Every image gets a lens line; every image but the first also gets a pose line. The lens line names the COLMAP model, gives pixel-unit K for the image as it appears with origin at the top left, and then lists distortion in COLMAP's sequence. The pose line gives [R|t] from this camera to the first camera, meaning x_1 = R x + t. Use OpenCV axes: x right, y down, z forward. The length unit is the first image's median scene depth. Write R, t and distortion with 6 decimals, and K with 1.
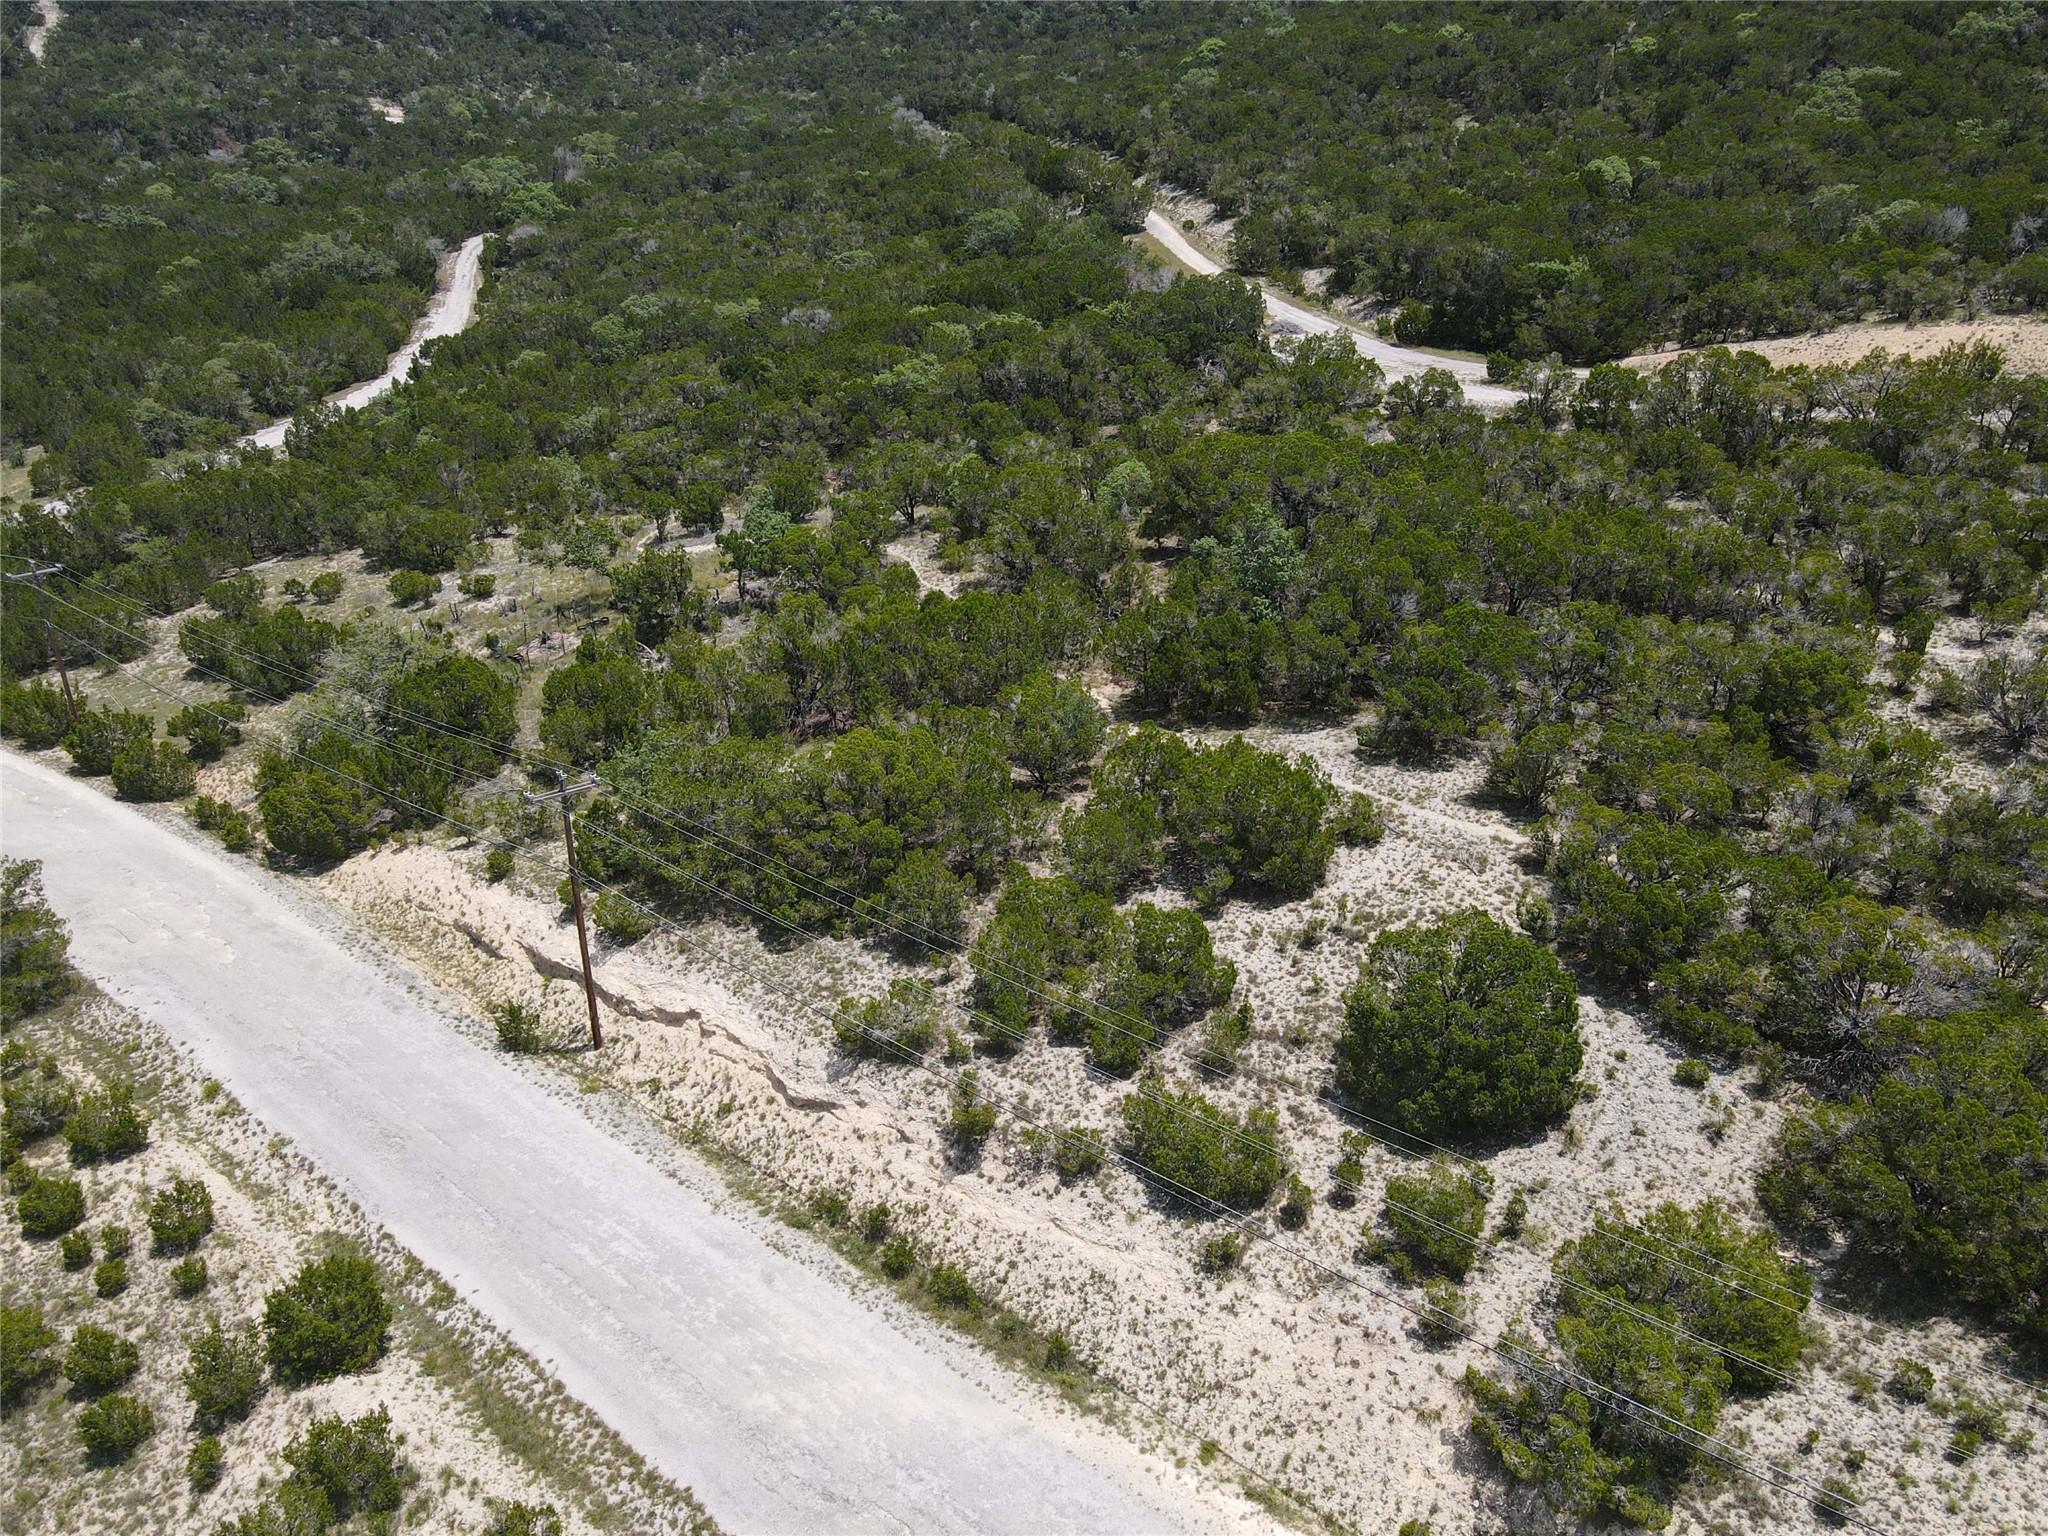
lens RADIAL K [[1494.8, 0, 1021.2], [0, 1494.8, 778.3], [0, 0, 1]] dist [0.008050, 0.012442]
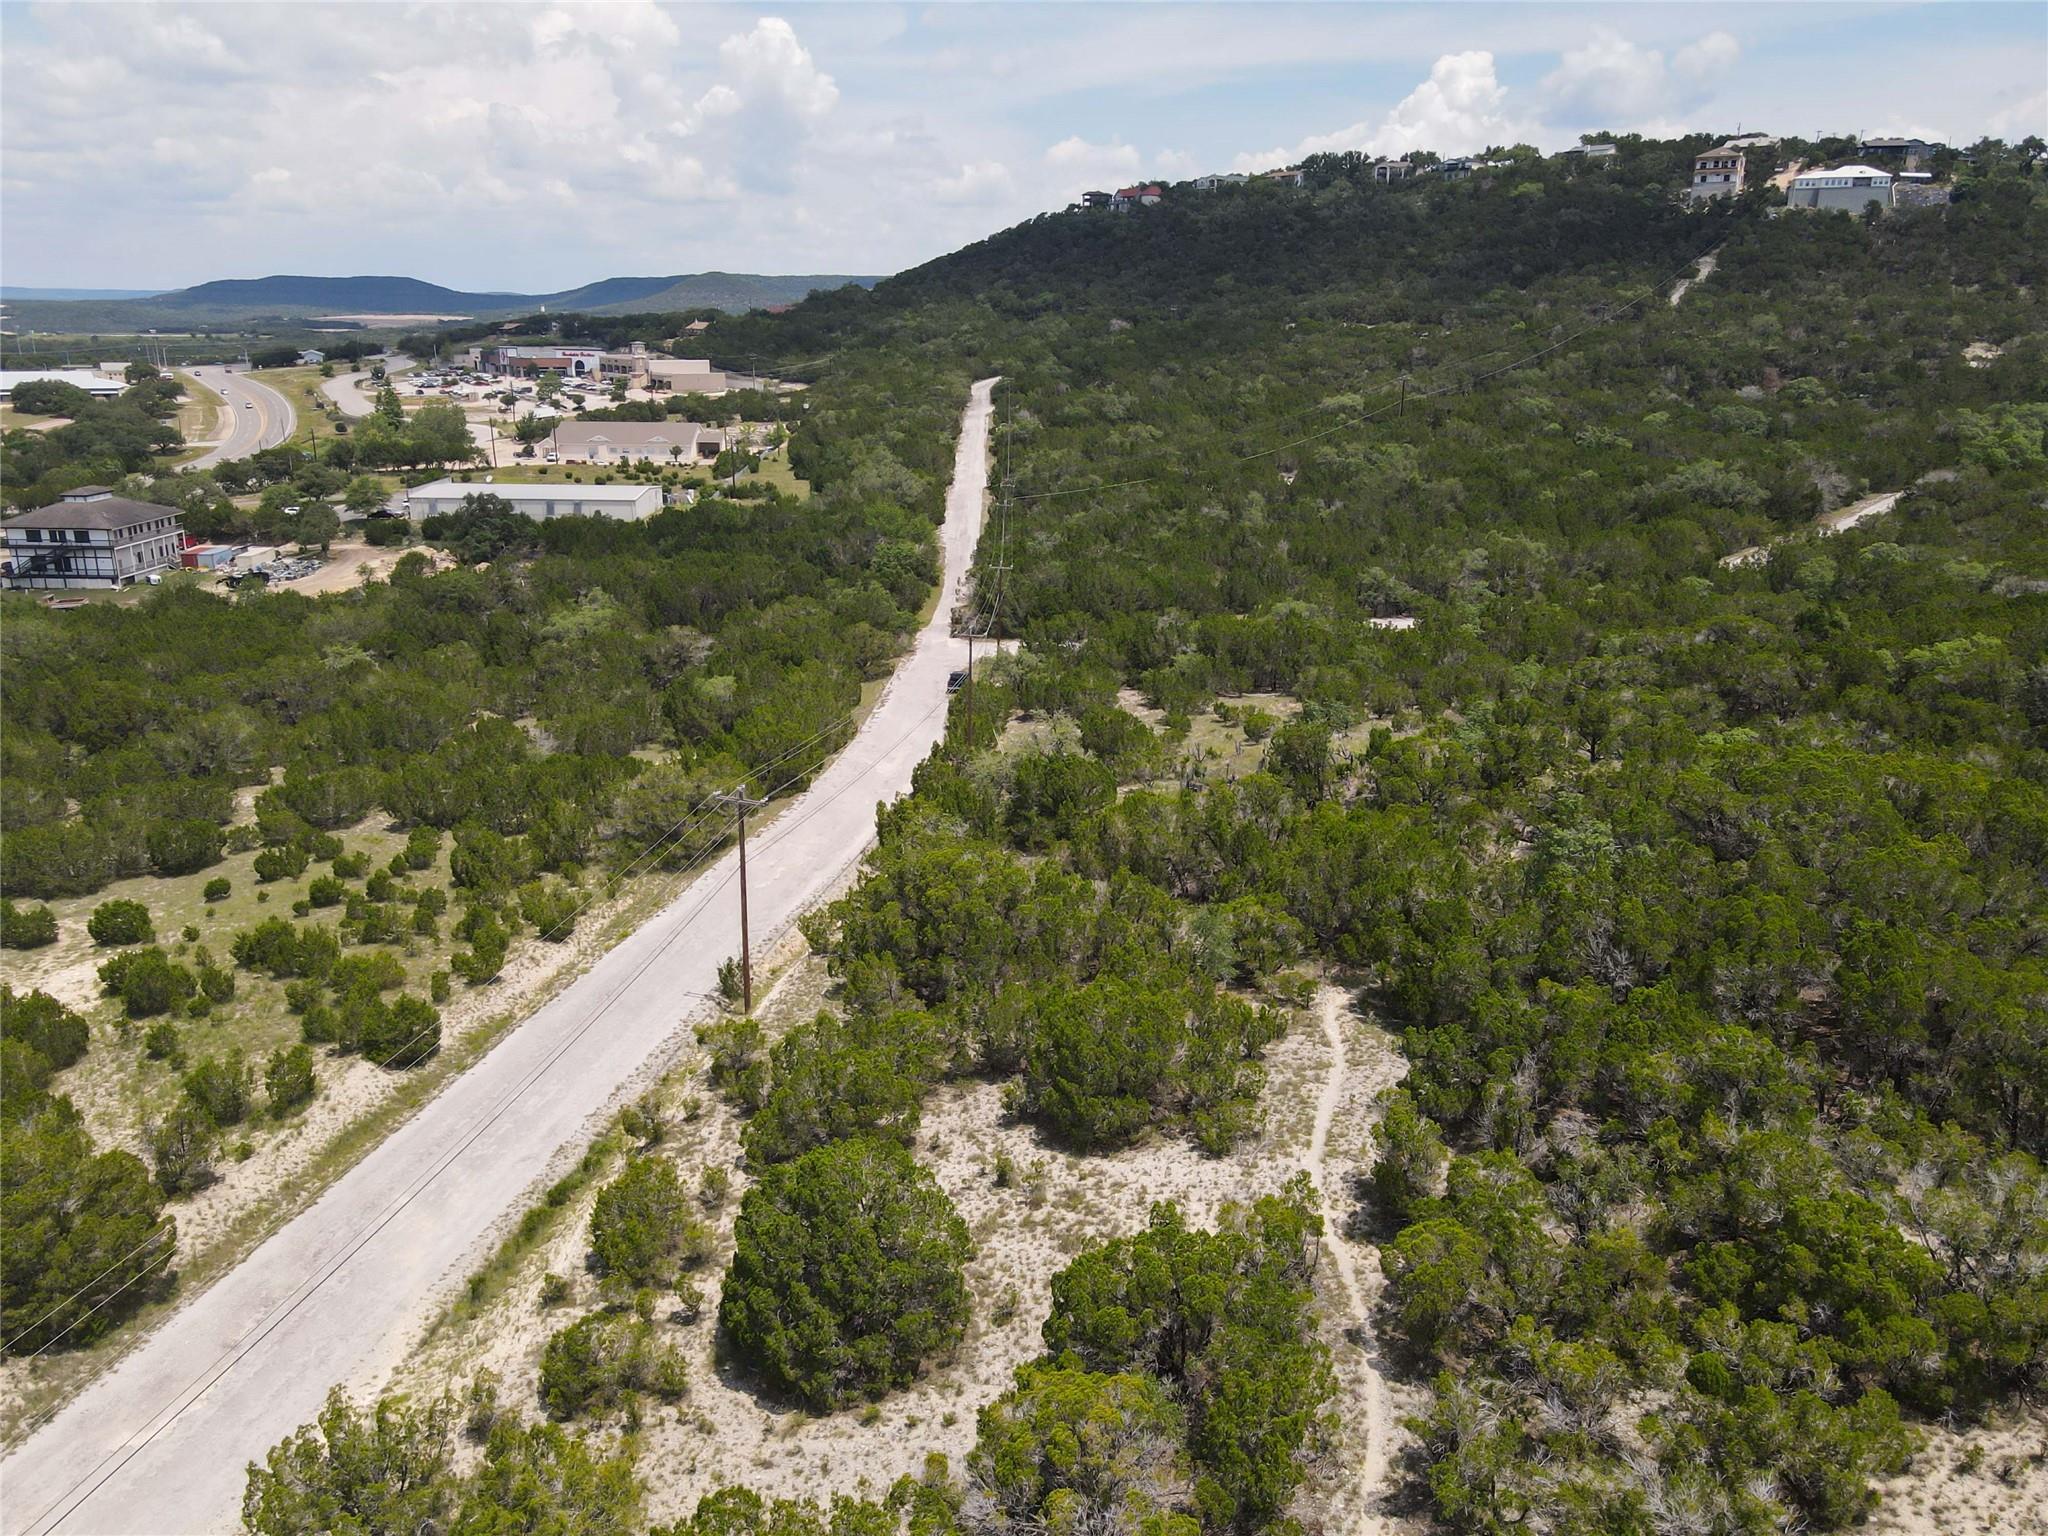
lens RADIAL K [[1506.7, 0, 1015.0], [0, 1506.7, 764.7], [0, 0, 1]] dist [0.003266, 0.021867]
pose [[0.519121, 0.246755, -0.818306, 0.801627], [-0.369958, 0.927952, 0.045122, -0.154315], [0.770483, 0.279315, 0.573009, 0.381205]]
